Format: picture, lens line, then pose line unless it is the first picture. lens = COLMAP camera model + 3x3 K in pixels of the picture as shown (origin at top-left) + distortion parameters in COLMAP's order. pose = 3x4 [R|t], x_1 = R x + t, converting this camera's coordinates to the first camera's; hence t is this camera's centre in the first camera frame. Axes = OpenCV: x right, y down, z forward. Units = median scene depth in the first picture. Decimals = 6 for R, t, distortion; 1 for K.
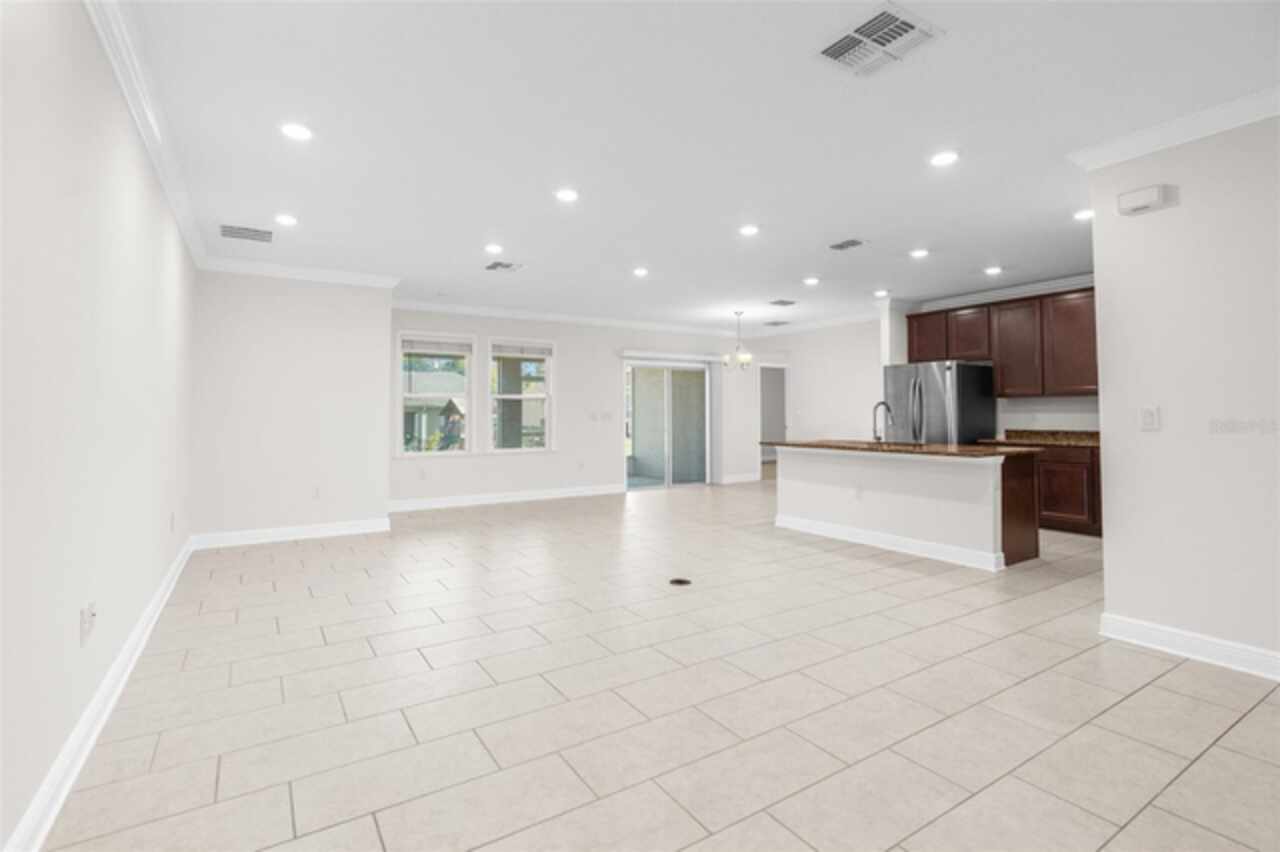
lens RADIAL K [[594.7, 0, 638.8], [0, 594.7, 391.4], [0, 0, 1]] dist [0.004112, 0.000446]
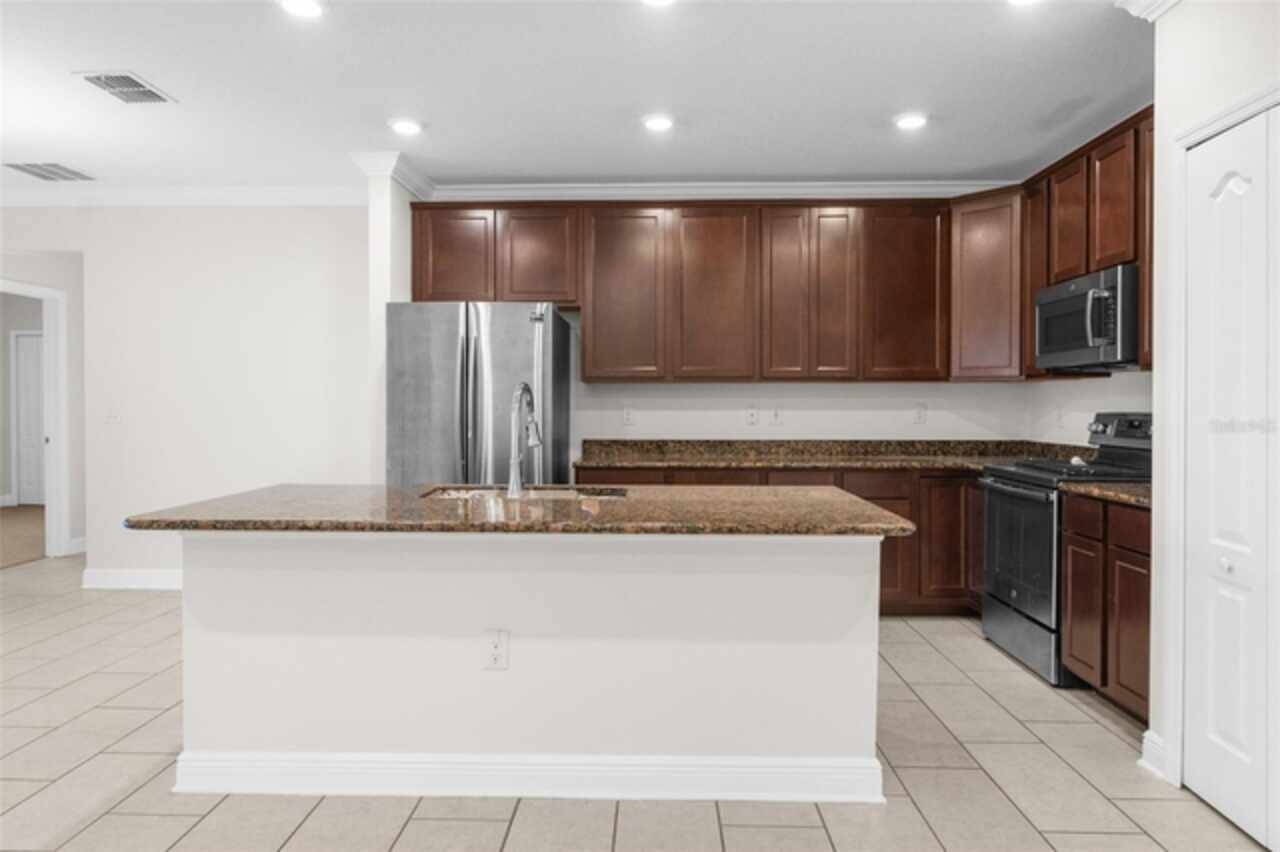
lens RADIAL K [[805.5, 0, 636.6], [0, 805.5, 410.7], [0, 0, 1]] dist [-0.003225, -0.000599]
pose [[0.565710, -0.002880, 0.824599, 0.029270], [-0.029752, 0.999272, 0.023901, 0.017723], [-0.824067, -0.038055, 0.565213, 0.541016]]
